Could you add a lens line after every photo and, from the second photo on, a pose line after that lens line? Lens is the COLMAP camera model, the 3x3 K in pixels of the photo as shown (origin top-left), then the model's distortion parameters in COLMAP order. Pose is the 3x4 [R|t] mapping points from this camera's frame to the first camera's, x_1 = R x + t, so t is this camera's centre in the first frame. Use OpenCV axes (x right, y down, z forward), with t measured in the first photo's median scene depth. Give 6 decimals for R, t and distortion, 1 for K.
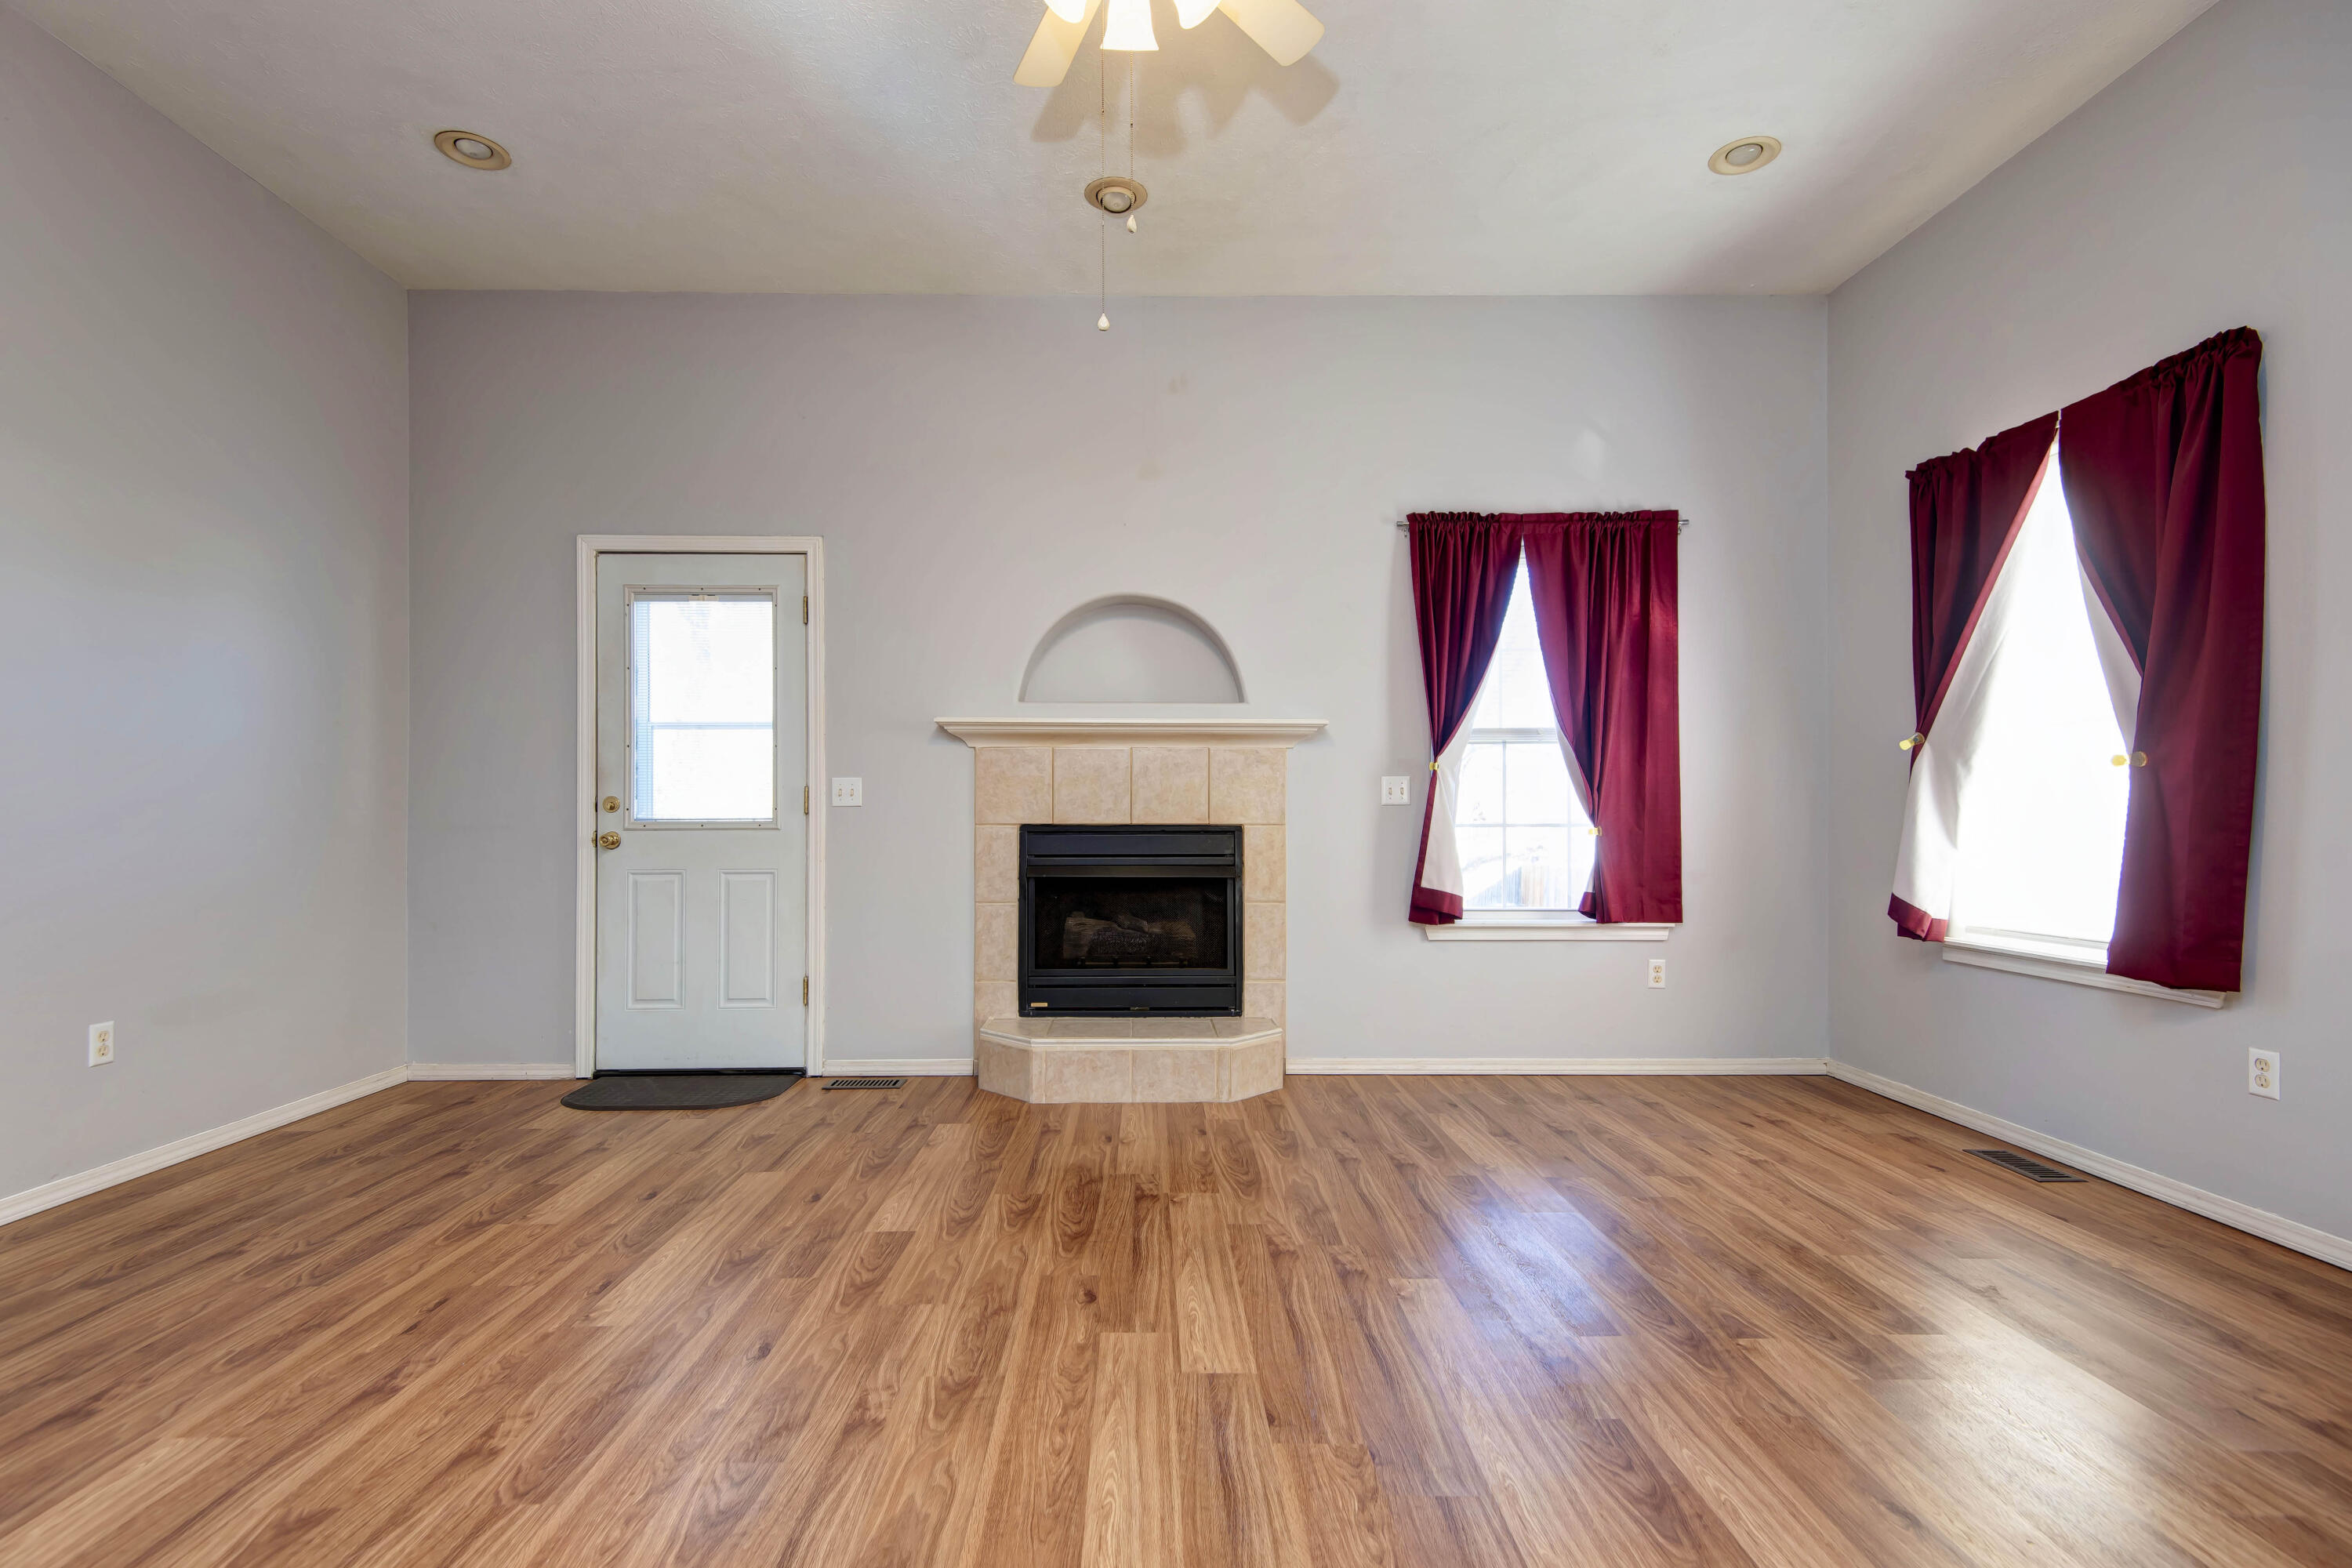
lens RADIAL K [[1093.5, 0, 1160.7], [0, 1093.5, 816.8], [0, 0, 1]] dist [0.017463, -0.004636]
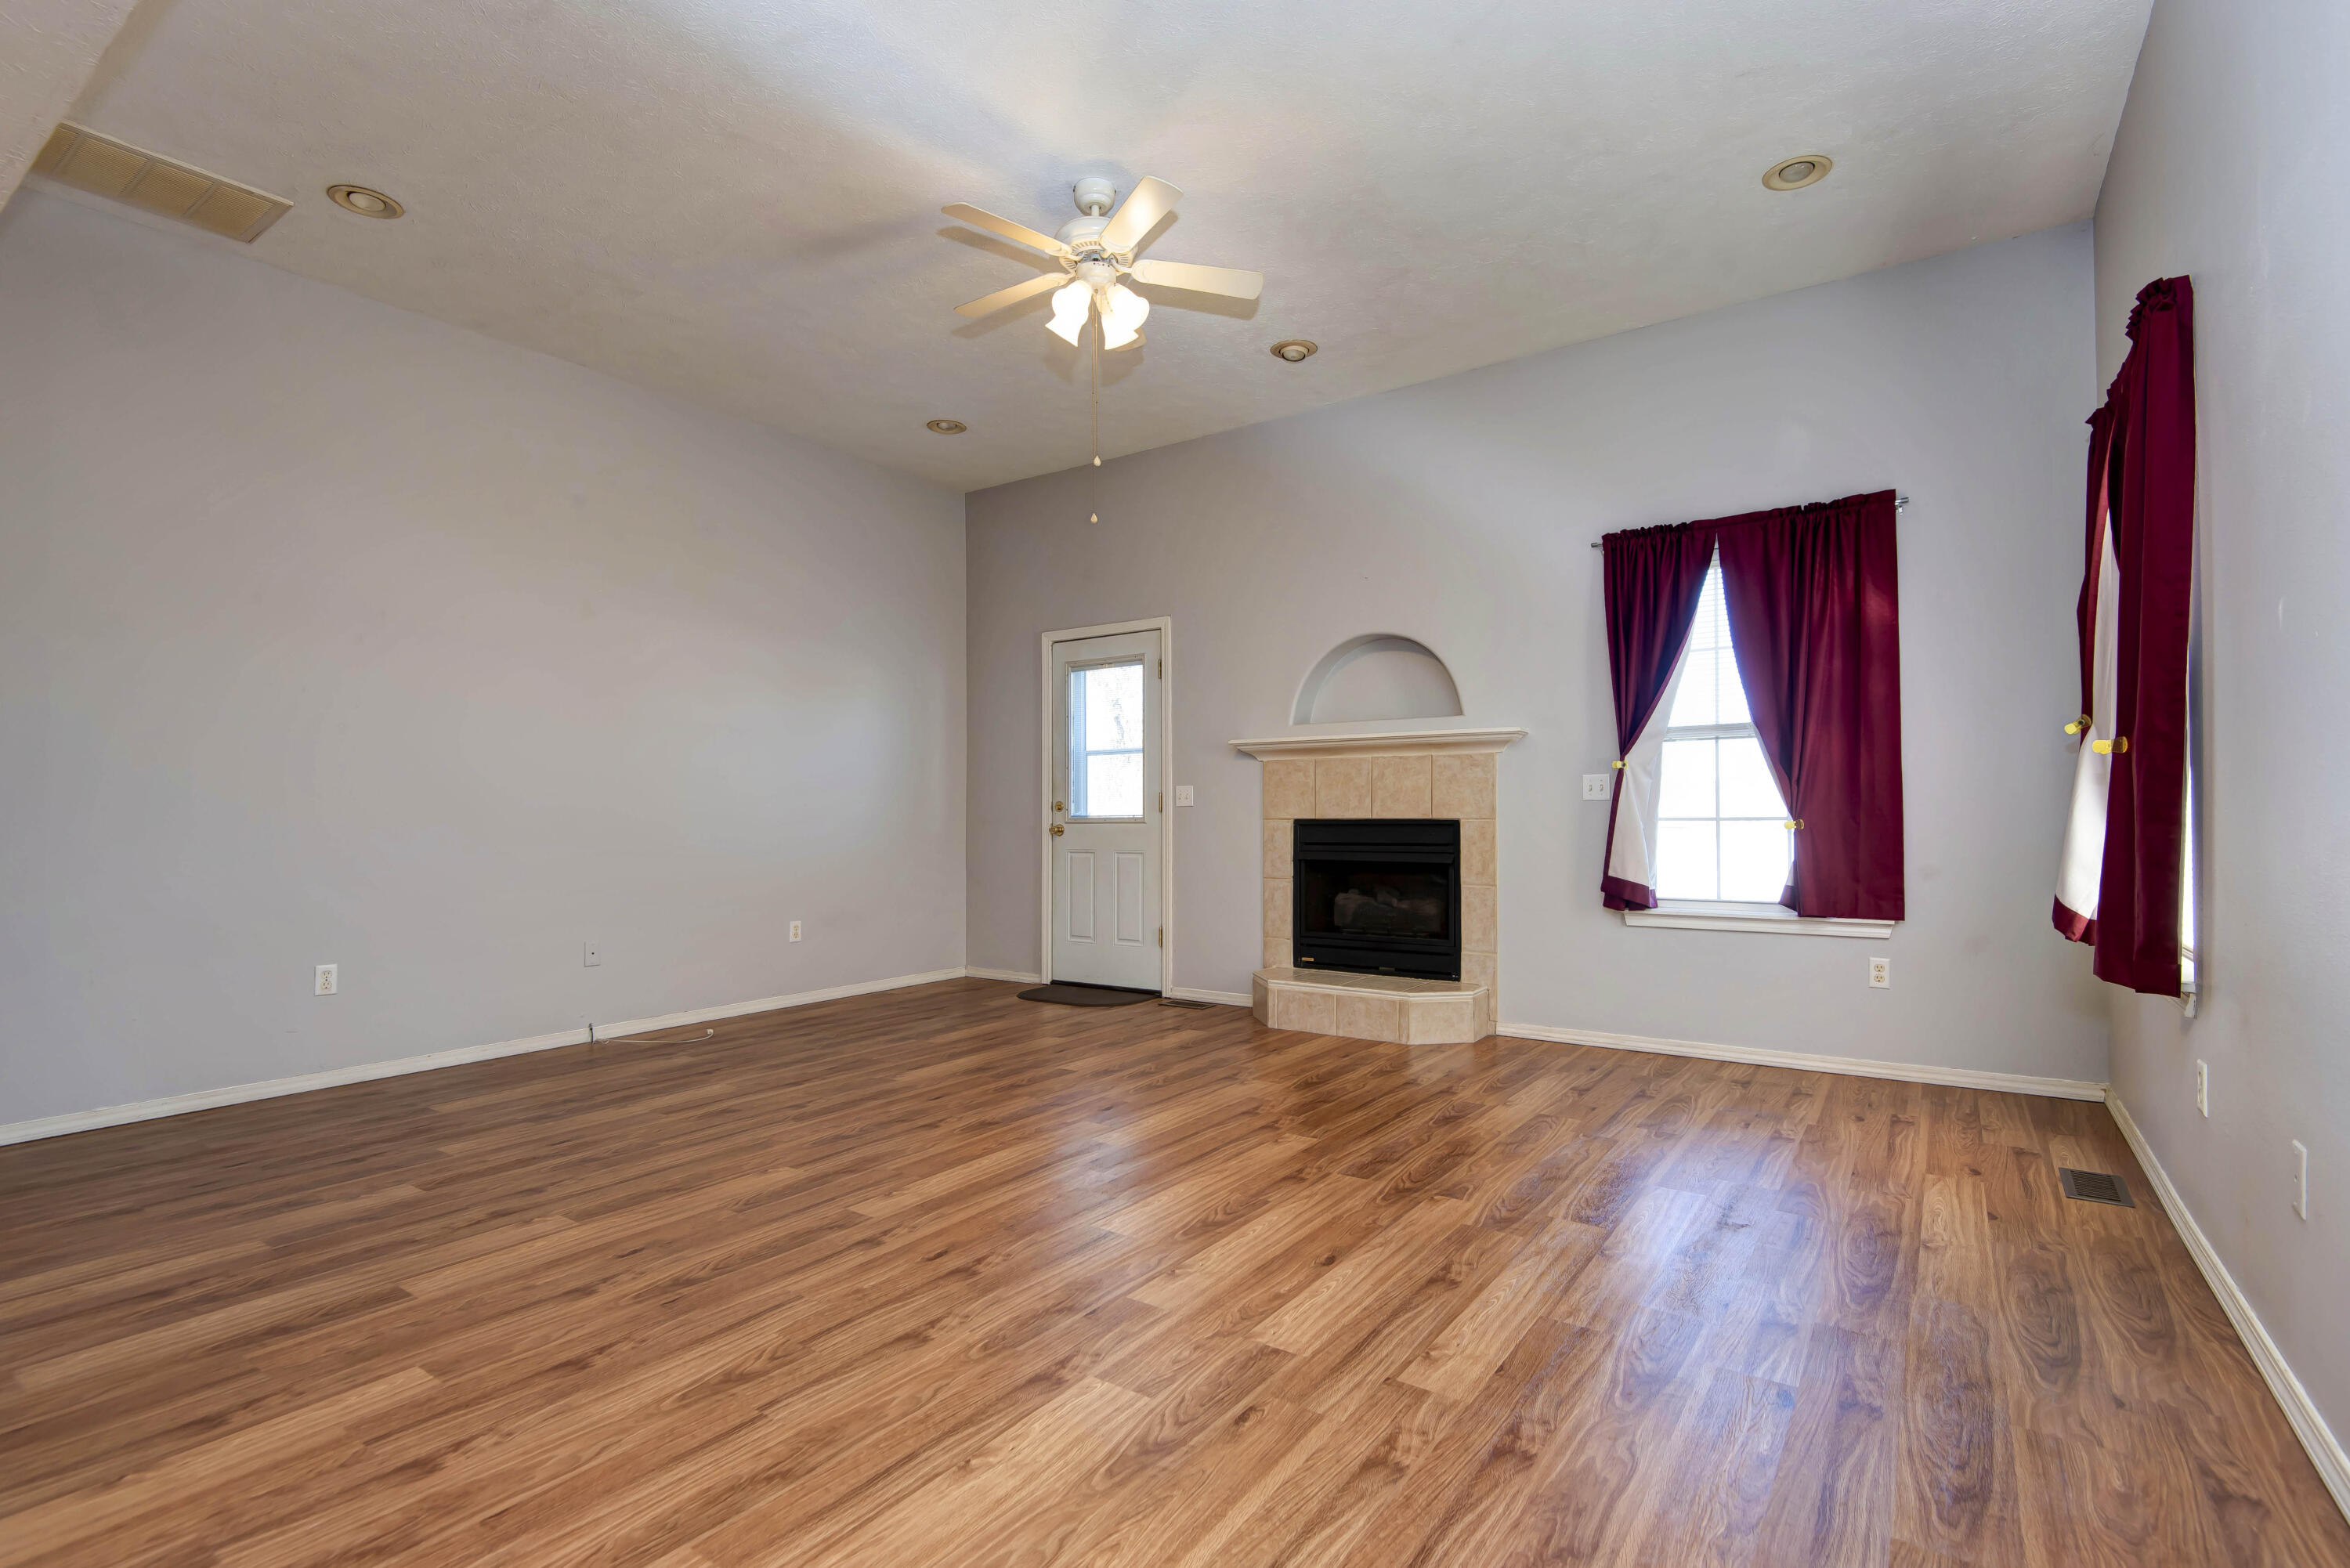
lens RADIAL K [[1092.5, 0, 1171.2], [0, 1092.5, 802.4], [0, 0, 1]] dist [0.017463, -0.004636]
pose [[0.814596, -0.011755, -0.579910, 0.507700], [0.006909, 0.999920, -0.010564, -0.000265], [0.579988, 0.004599, 0.814612, -0.143445]]
